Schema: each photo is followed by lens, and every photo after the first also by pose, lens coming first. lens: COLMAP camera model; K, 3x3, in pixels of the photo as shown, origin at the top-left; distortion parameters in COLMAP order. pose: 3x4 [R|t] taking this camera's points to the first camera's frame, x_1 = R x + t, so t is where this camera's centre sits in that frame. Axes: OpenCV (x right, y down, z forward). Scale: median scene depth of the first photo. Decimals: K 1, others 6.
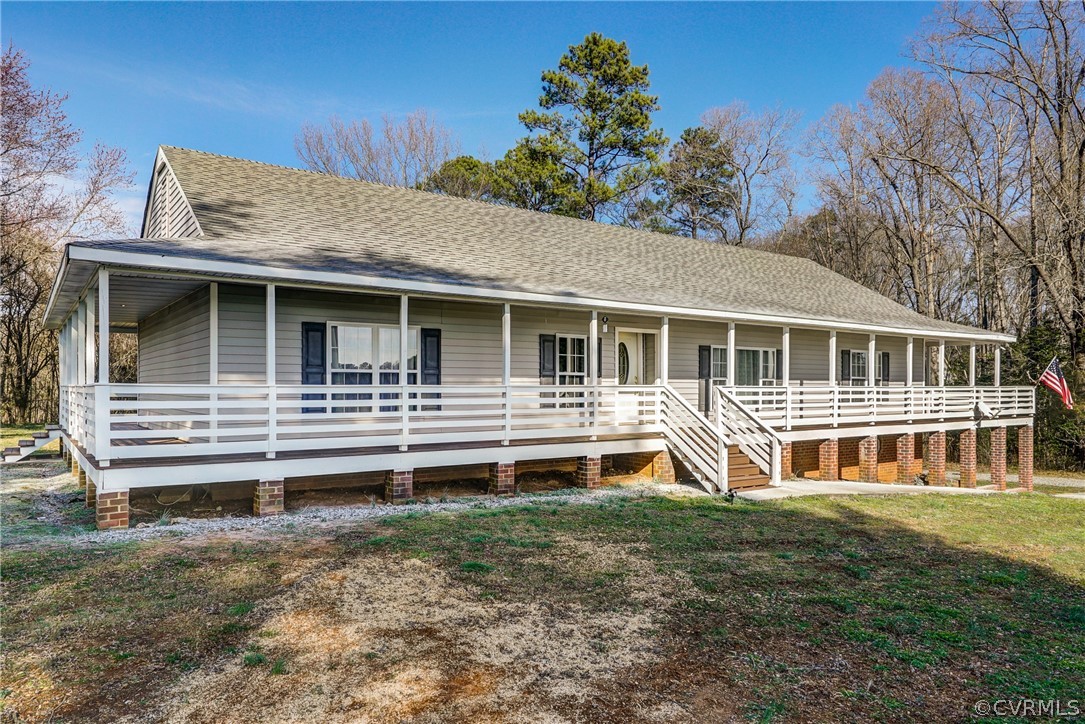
lens RADIAL K [[707.8, 0, 537.8], [0, 707.8, 383.1], [0, 0, 1]] dist [0.006872, -0.009728]
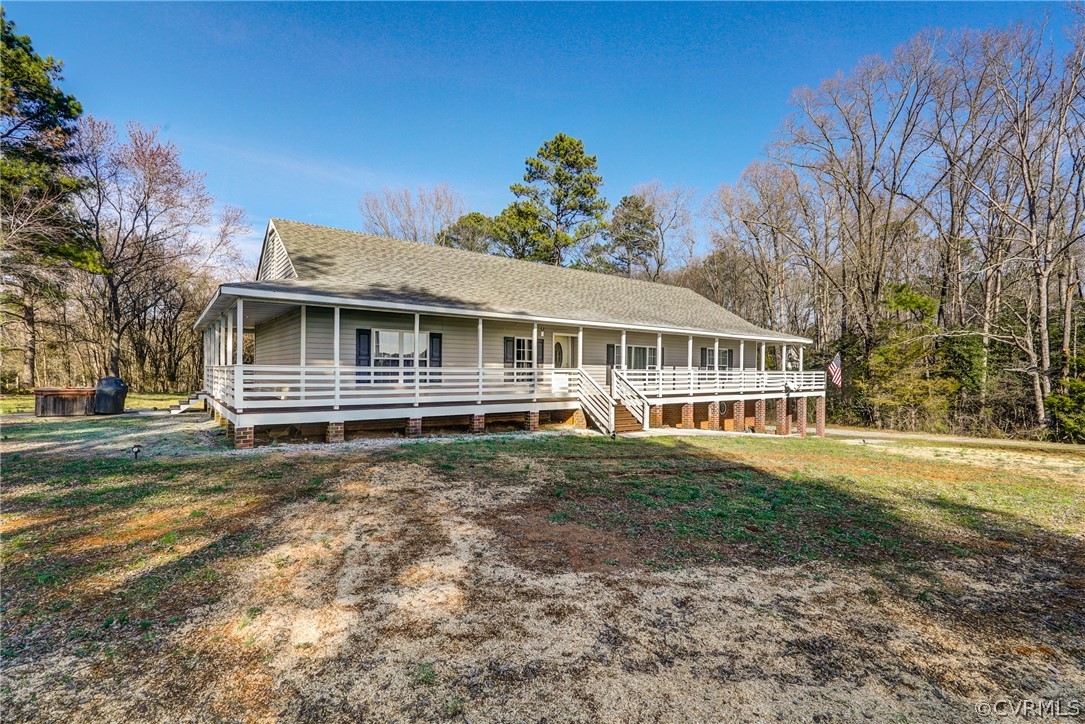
lens RADIAL K [[489.1, 0, 538.6], [0, 489.1, 370.6], [0, 0, 1]] dist [-0.015805, 0.001099]
pose [[0.999701, 0.007835, 0.023160, 0.050612], [-0.007999, 0.999944, 0.006997, 0.000387], [-0.023104, -0.007180, 0.999707, -0.113275]]
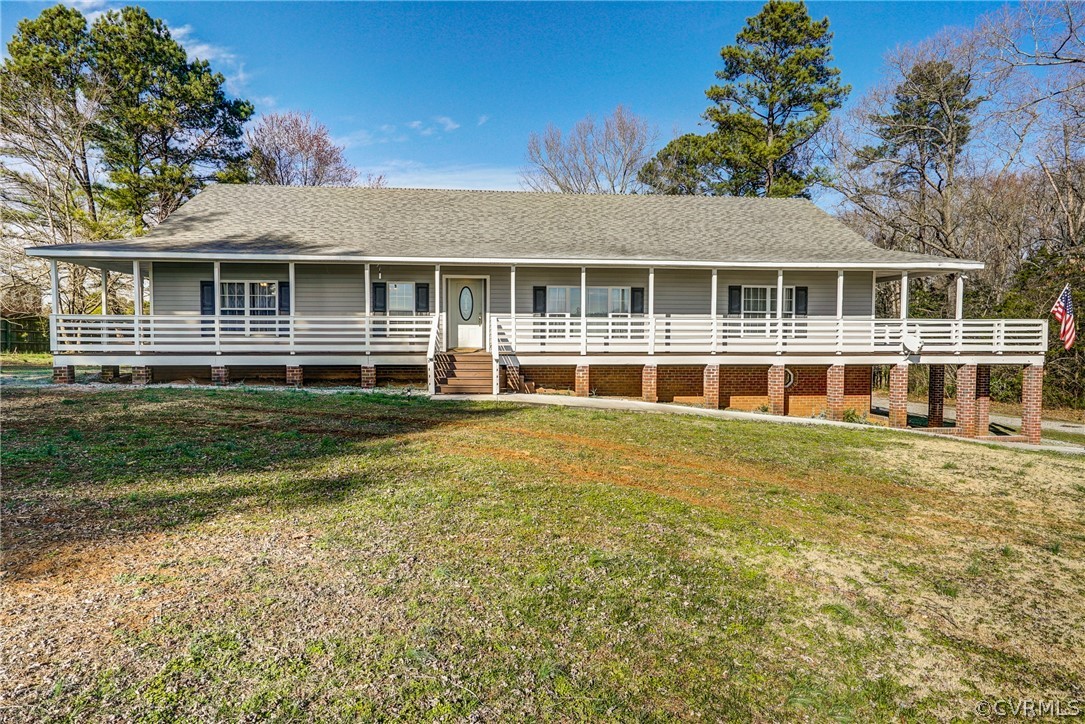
lens RADIAL K [[573.6, 0, 518.9], [0, 573.6, 369.2], [0, 0, 1]] dist [-0.005257, 0.002005]
pose [[0.863617, 0.031228, -0.503181, 0.773545], [0.001039, 0.997967, 0.063718, 0.030341], [0.504148, -0.055551, 0.861829, 0.115577]]
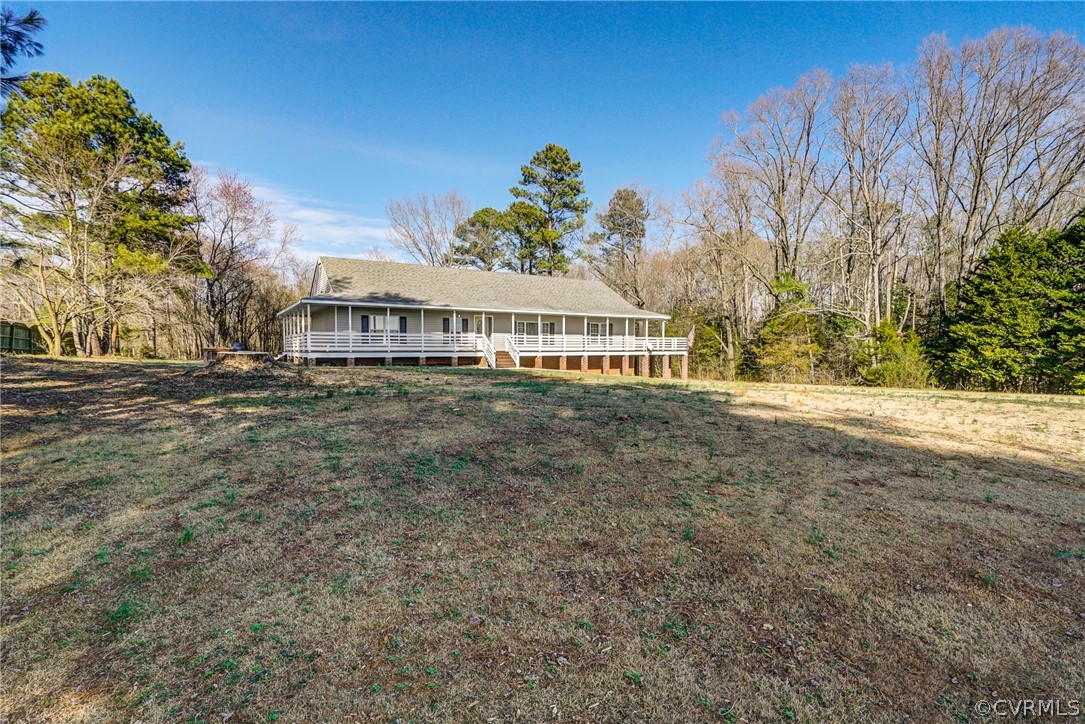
lens RADIAL K [[489.1, 0, 548.4], [0, 489.1, 370.1], [0, 0, 1]] dist [-0.015805, 0.001099]
pose [[0.999203, 0.001265, -0.039889, 0.479835], [0.000802, 0.998660, 0.051752, 0.041286], [0.039901, -0.051743, 0.997863, -0.959857]]
